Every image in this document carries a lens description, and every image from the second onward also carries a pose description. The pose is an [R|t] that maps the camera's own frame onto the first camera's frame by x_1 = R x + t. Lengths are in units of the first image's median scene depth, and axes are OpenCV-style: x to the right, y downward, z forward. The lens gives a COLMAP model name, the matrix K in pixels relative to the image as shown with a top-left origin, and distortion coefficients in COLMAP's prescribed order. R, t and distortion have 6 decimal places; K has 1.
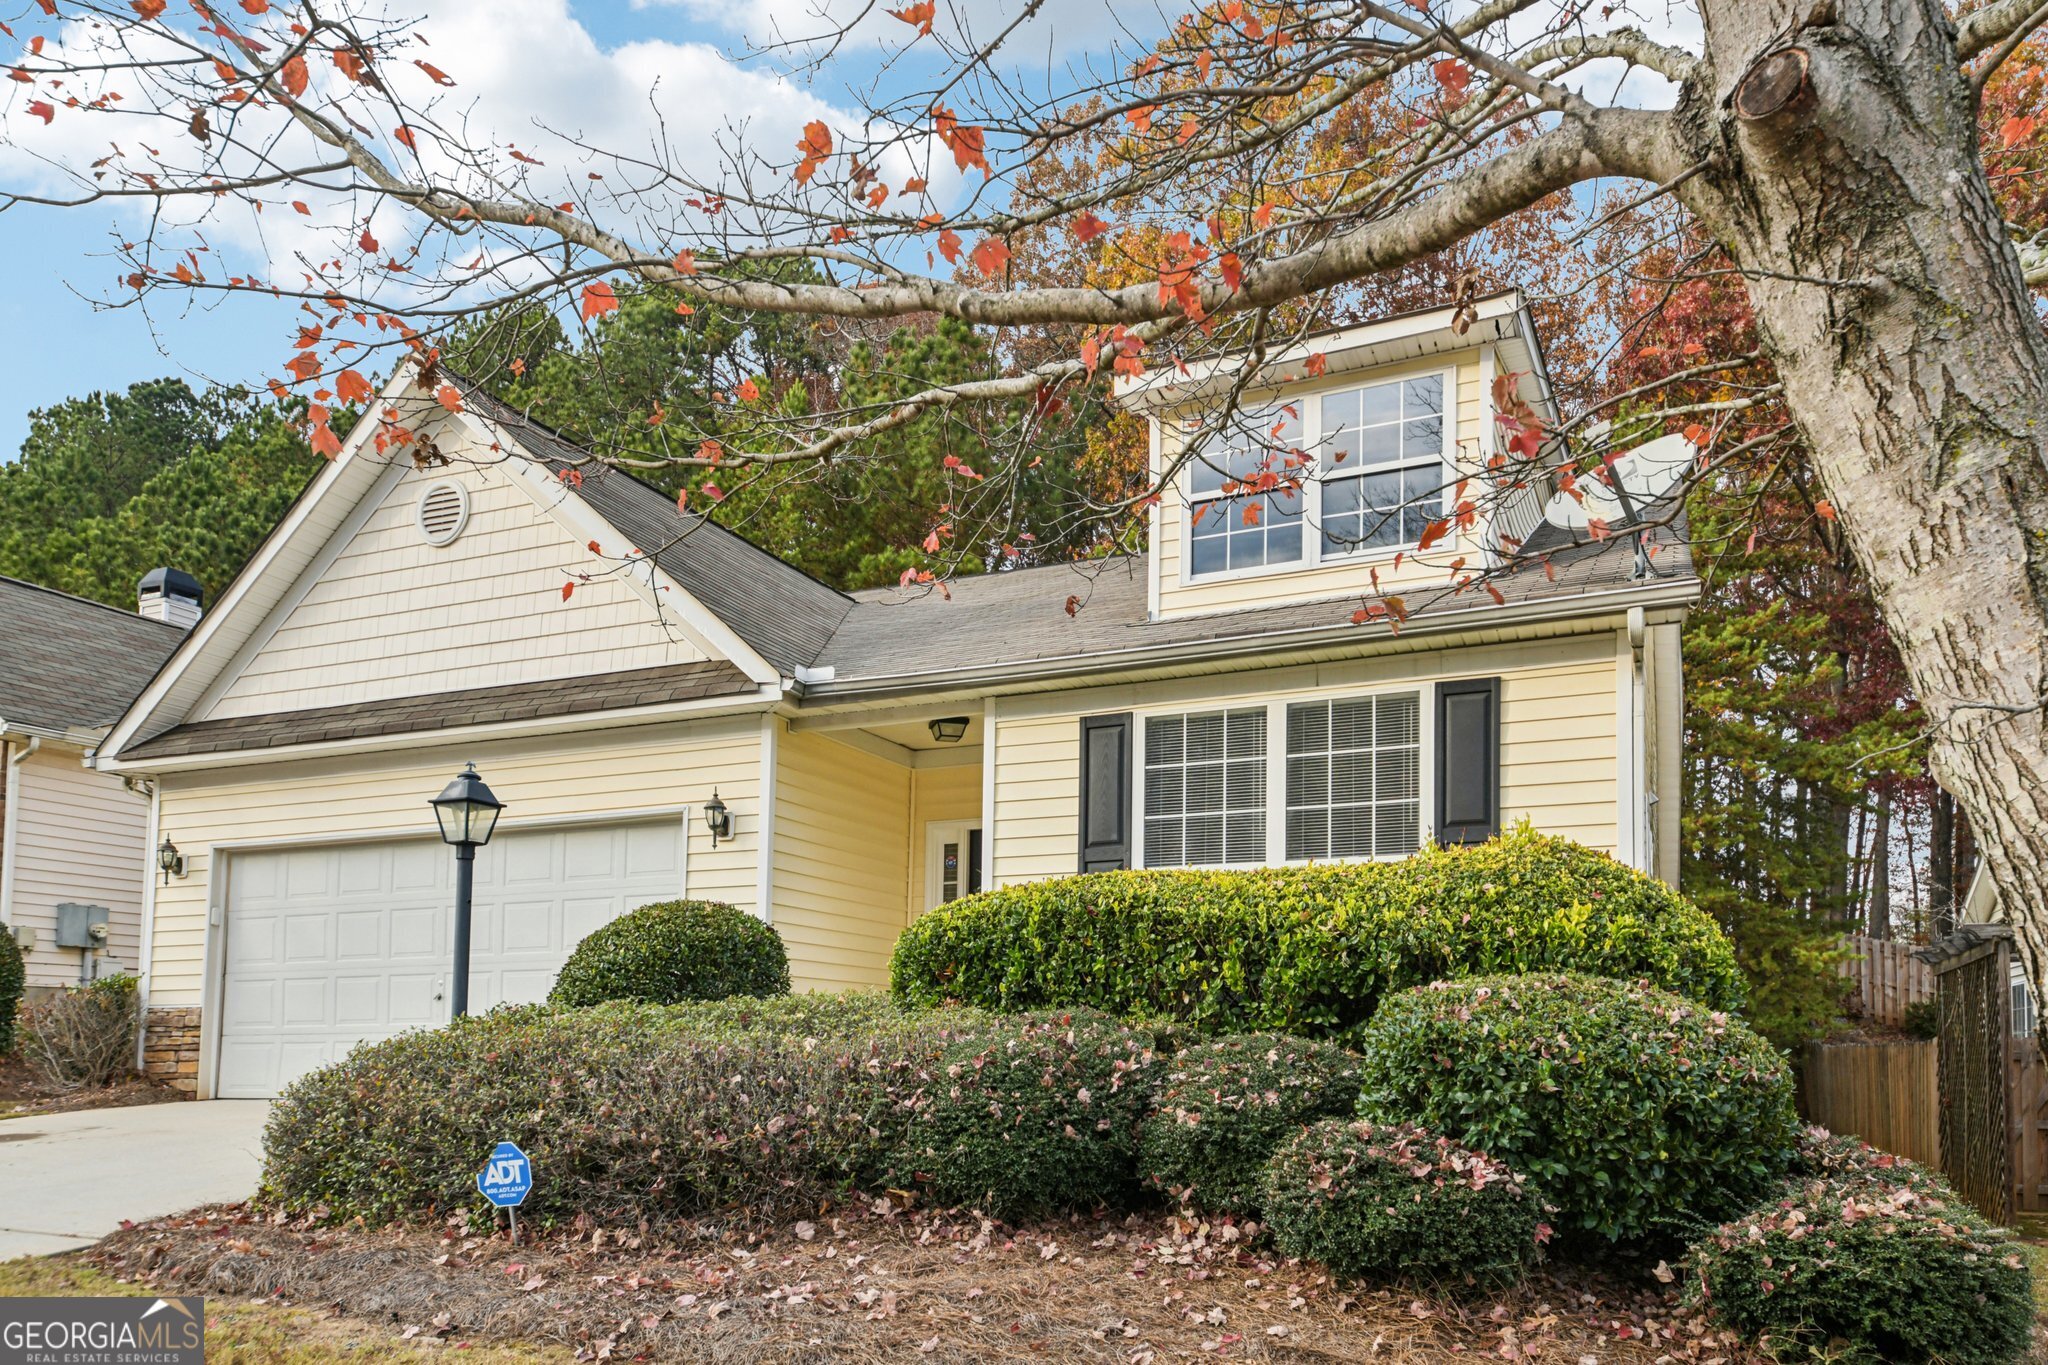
lens RADIAL K [[1315.7, 0, 1029.6], [0, 1315.7, 511.5], [0, 0, 1]] dist [0.028314, 0.002820]
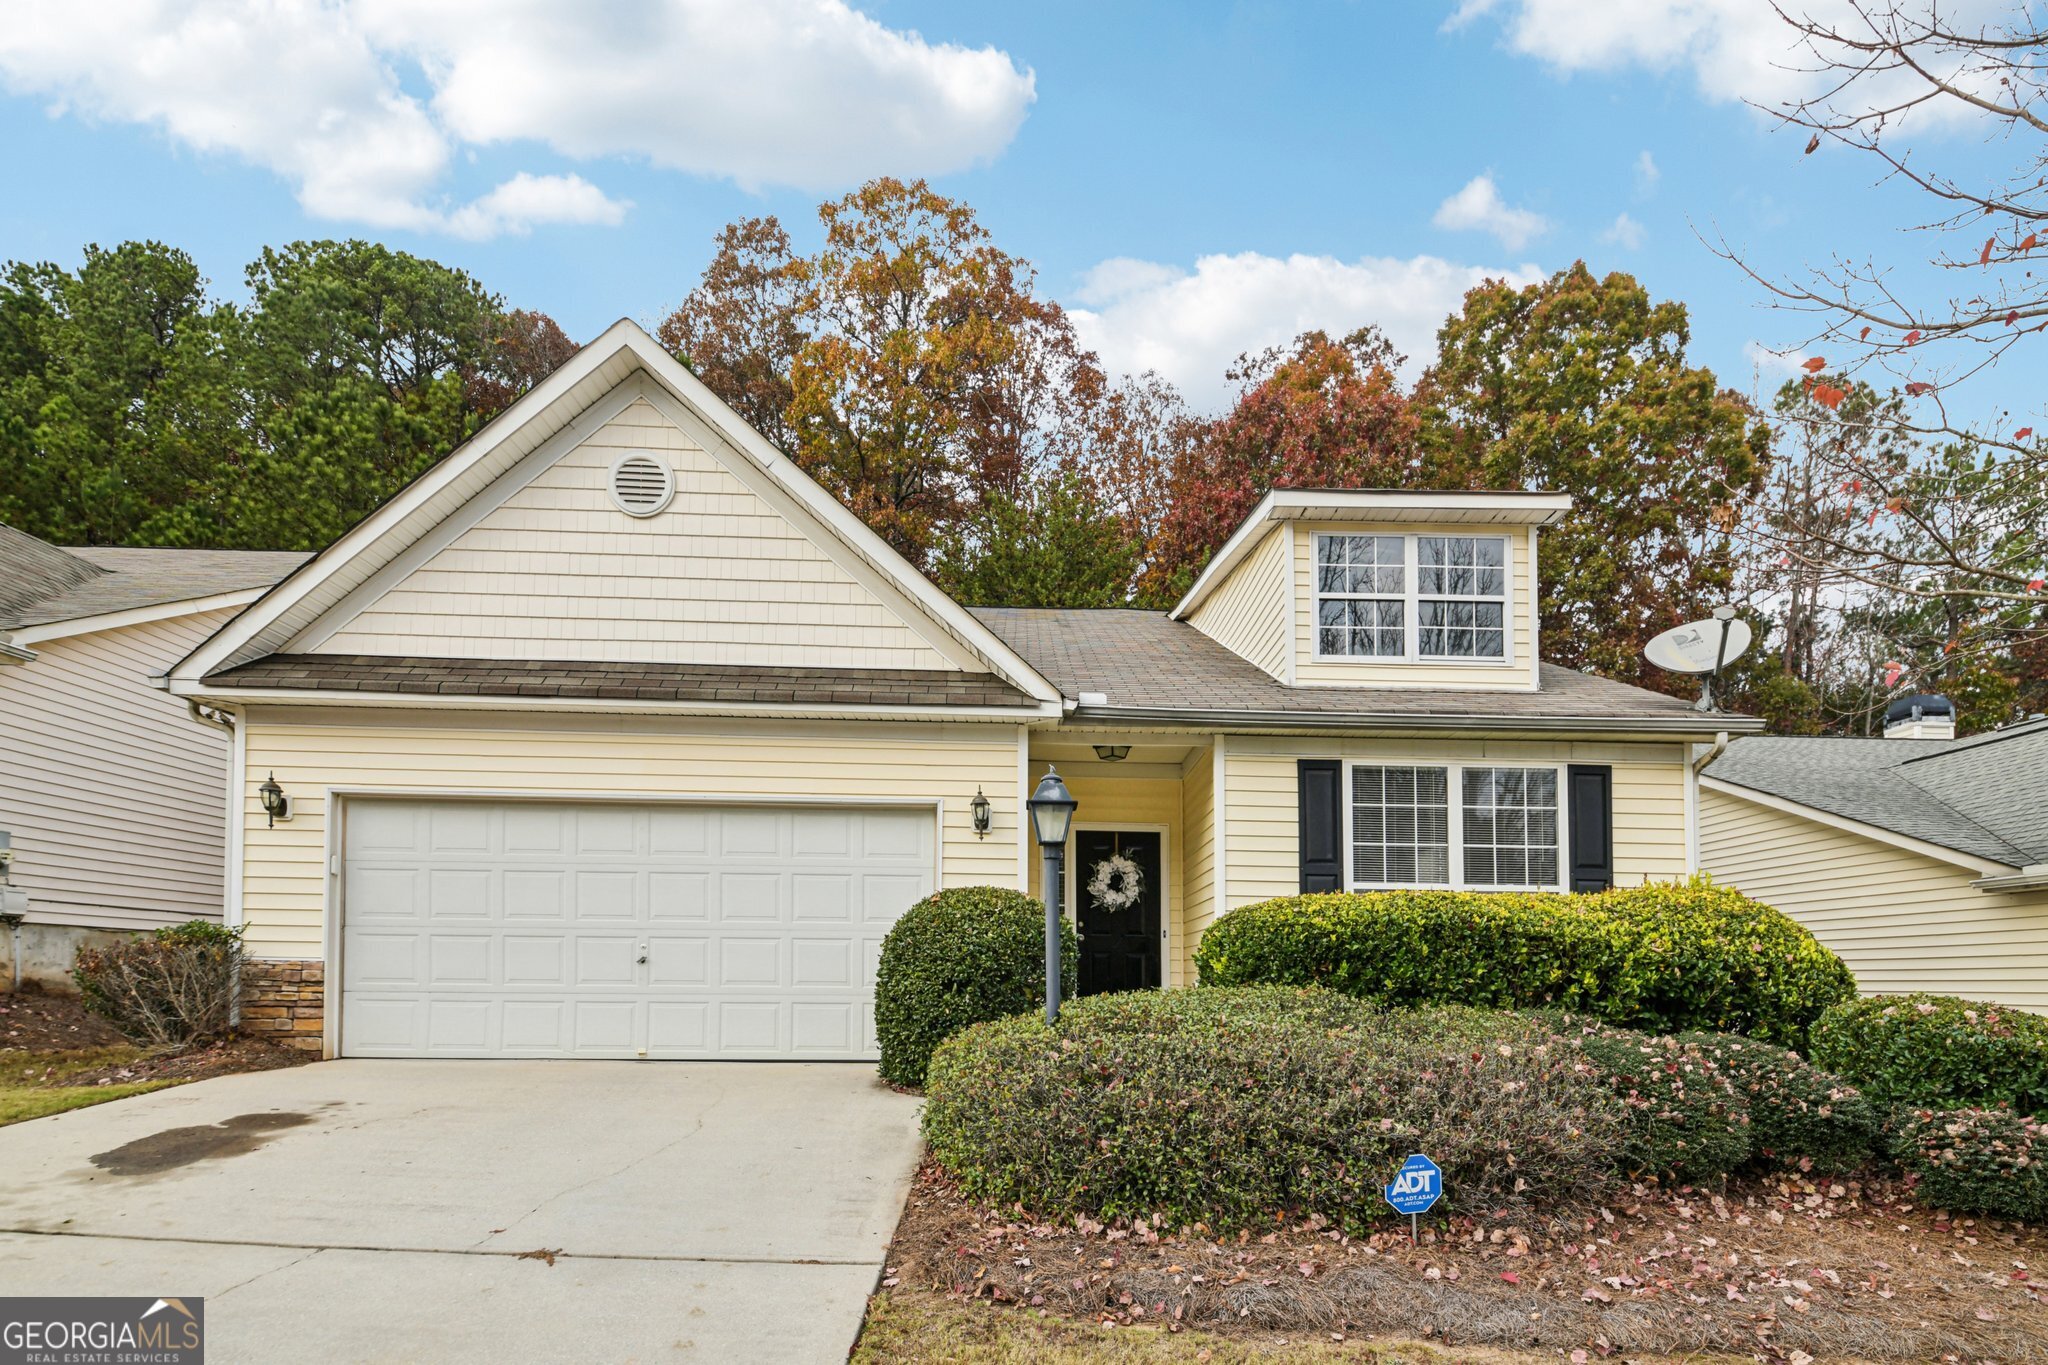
lens RADIAL K [[985.3, 0, 1028.3], [0, 985.3, 626.6], [0, 0, 1]] dist [0.020550, -0.000346]
pose [[0.909801, 0.147325, 0.388017, -0.535782], [-0.168762, 0.985421, 0.021550, 0.049693], [-0.379185, -0.085089, 0.921400, 0.219066]]
